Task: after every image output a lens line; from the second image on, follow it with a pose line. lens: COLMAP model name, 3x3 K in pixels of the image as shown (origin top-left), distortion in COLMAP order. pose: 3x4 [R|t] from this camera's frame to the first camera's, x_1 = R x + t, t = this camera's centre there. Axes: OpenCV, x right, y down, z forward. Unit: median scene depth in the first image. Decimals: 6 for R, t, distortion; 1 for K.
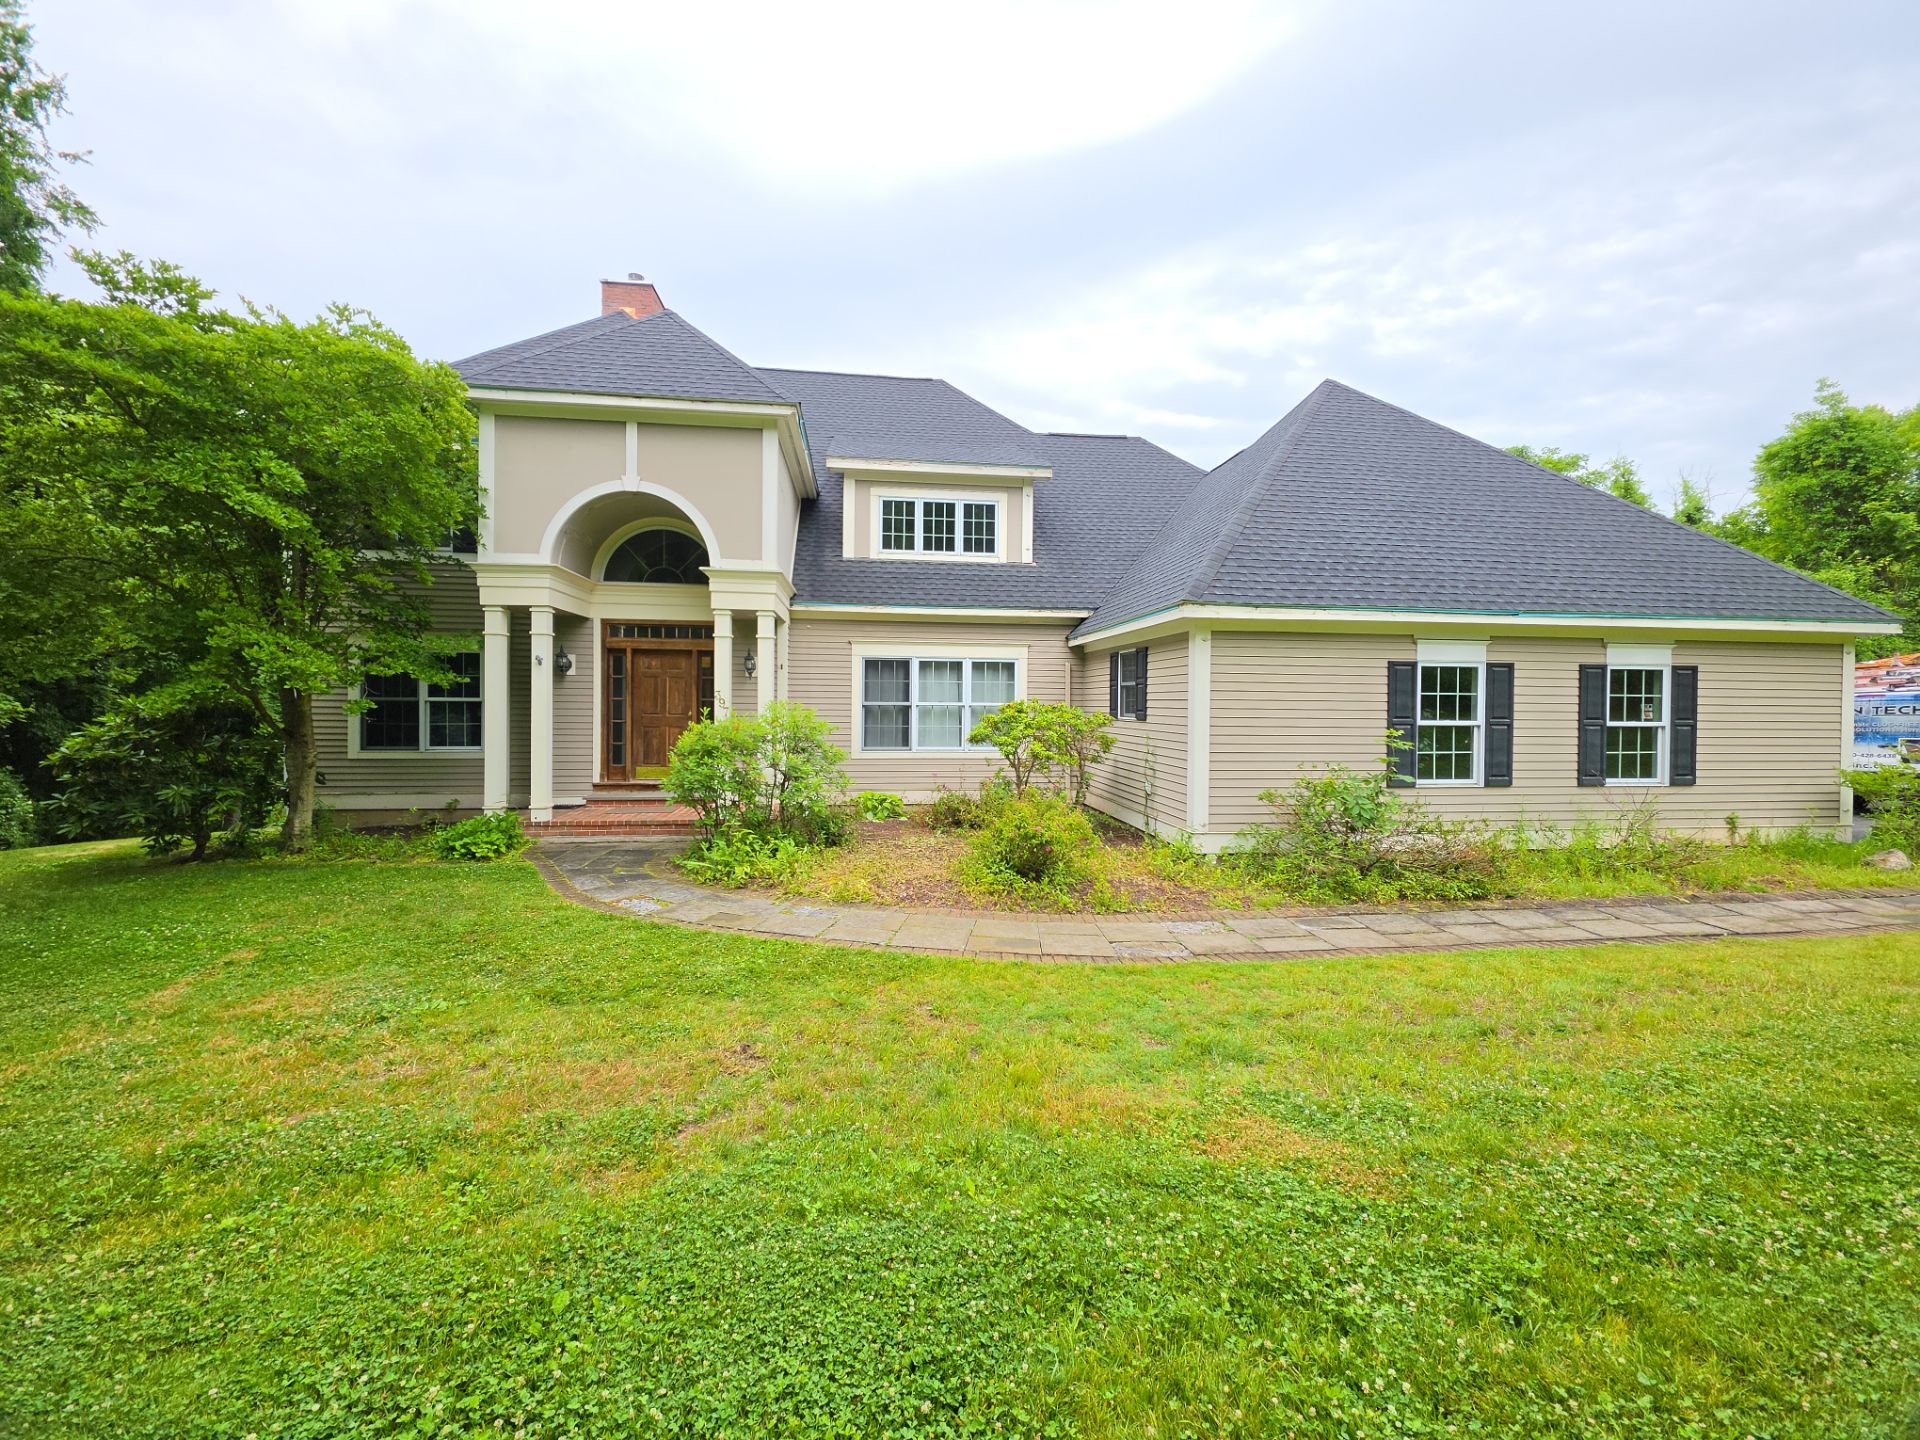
lens RADIAL K [[763.3, 0, 960.0], [0, 763.3, 720.0], [0, 0, 1]] dist [-0.001000, -0.000855]
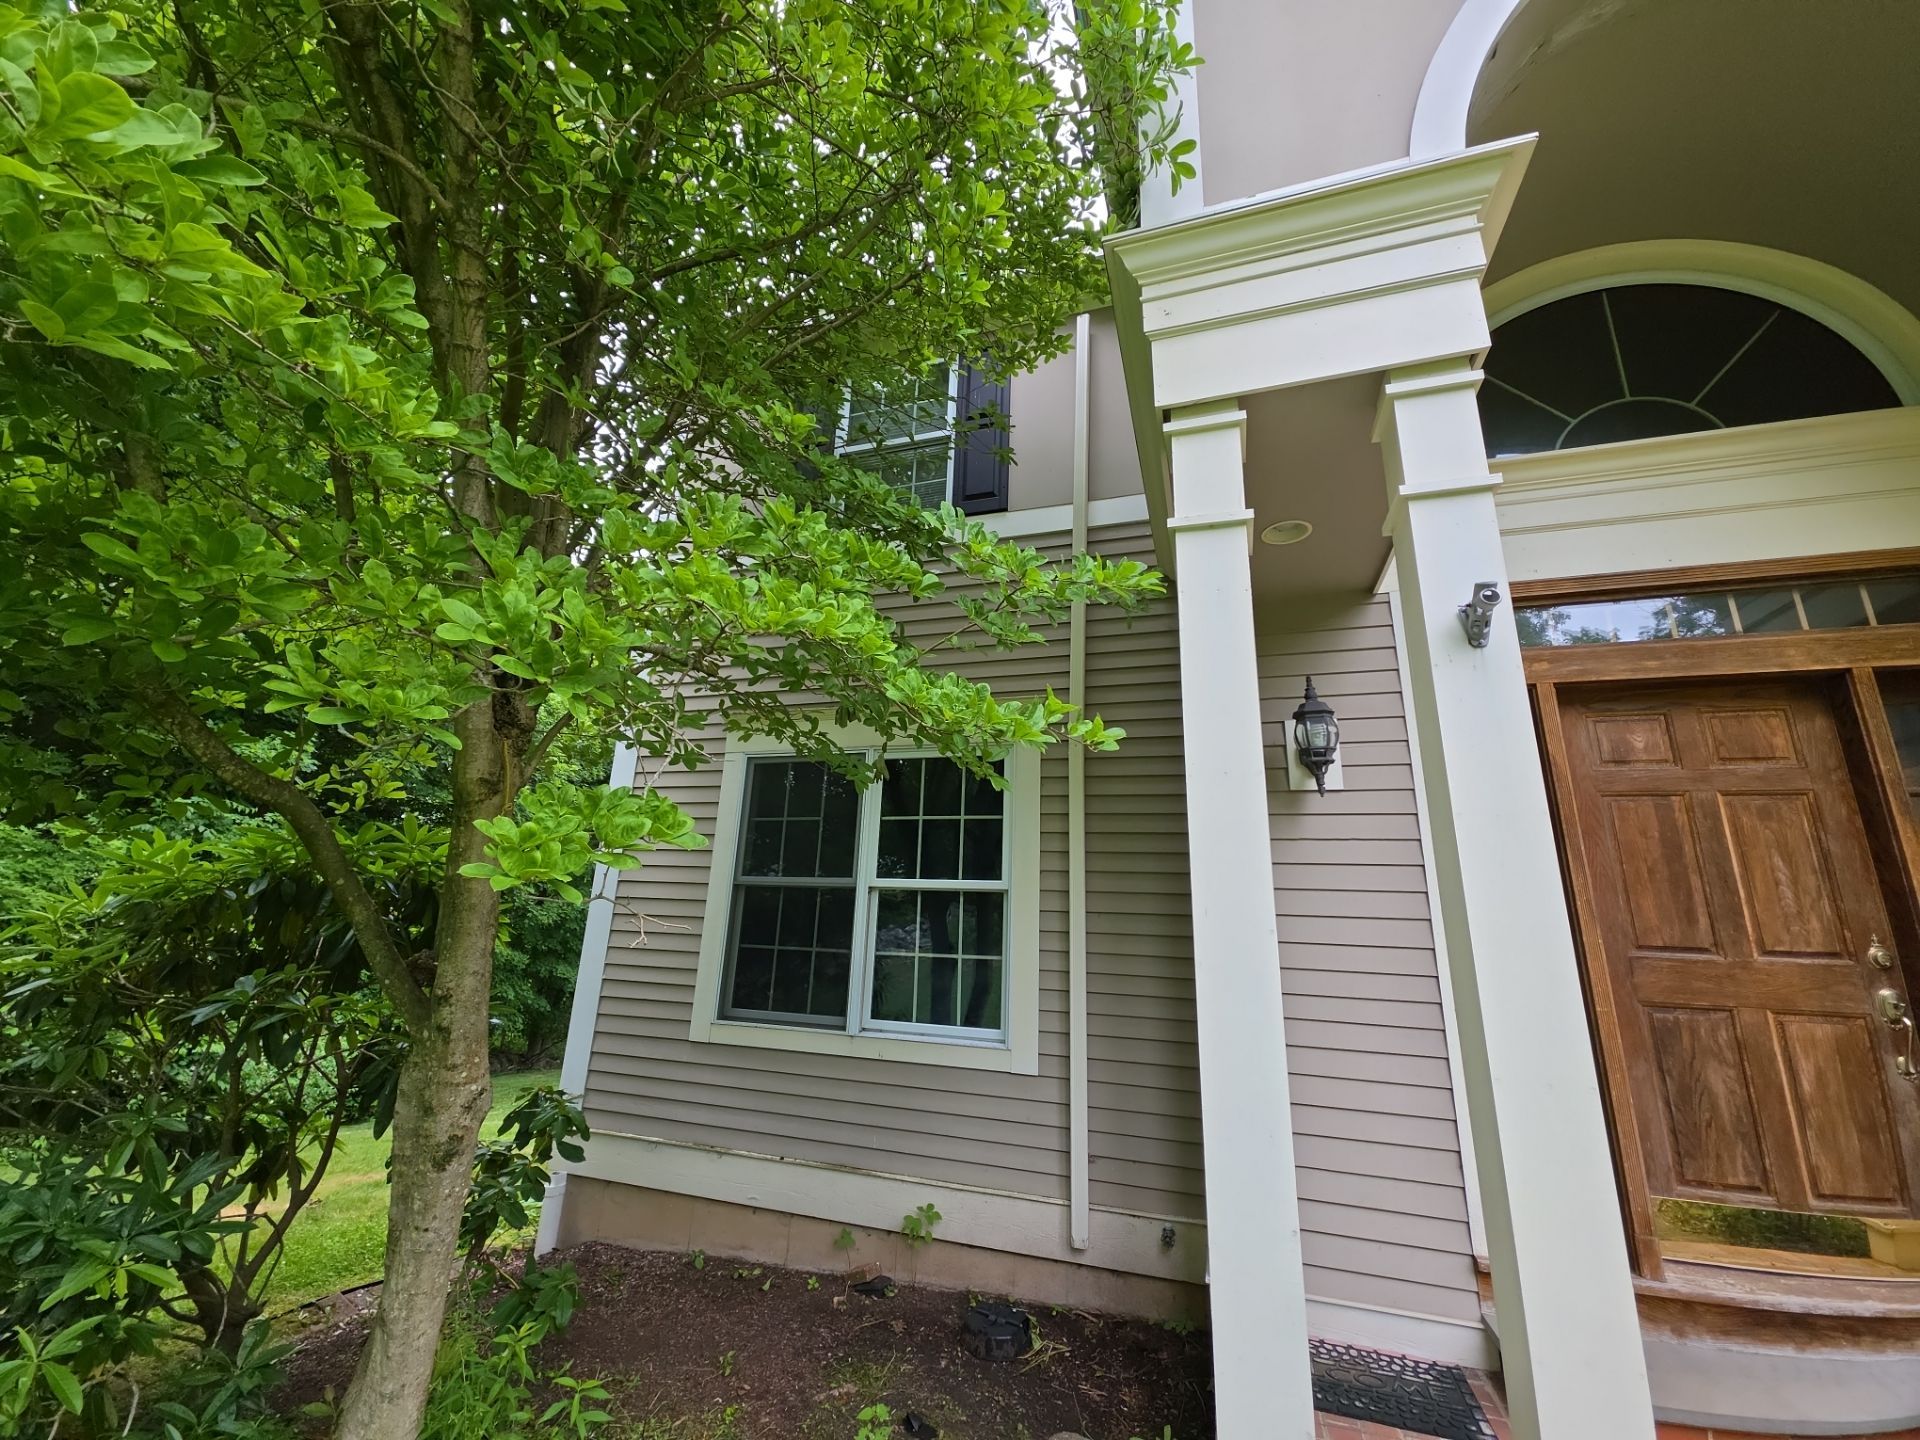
lens RADIAL K [[763.3, 0, 960.0], [0, 763.3, 720.0], [0, 0, 1]] dist [-0.001000, -0.000855]
pose [[0.908423, -0.088425, -0.408594, -0.504034], [-0.037220, 0.956386, -0.289725, 0.002652], [0.416392, 0.278401, 0.865512, 0.675627]]
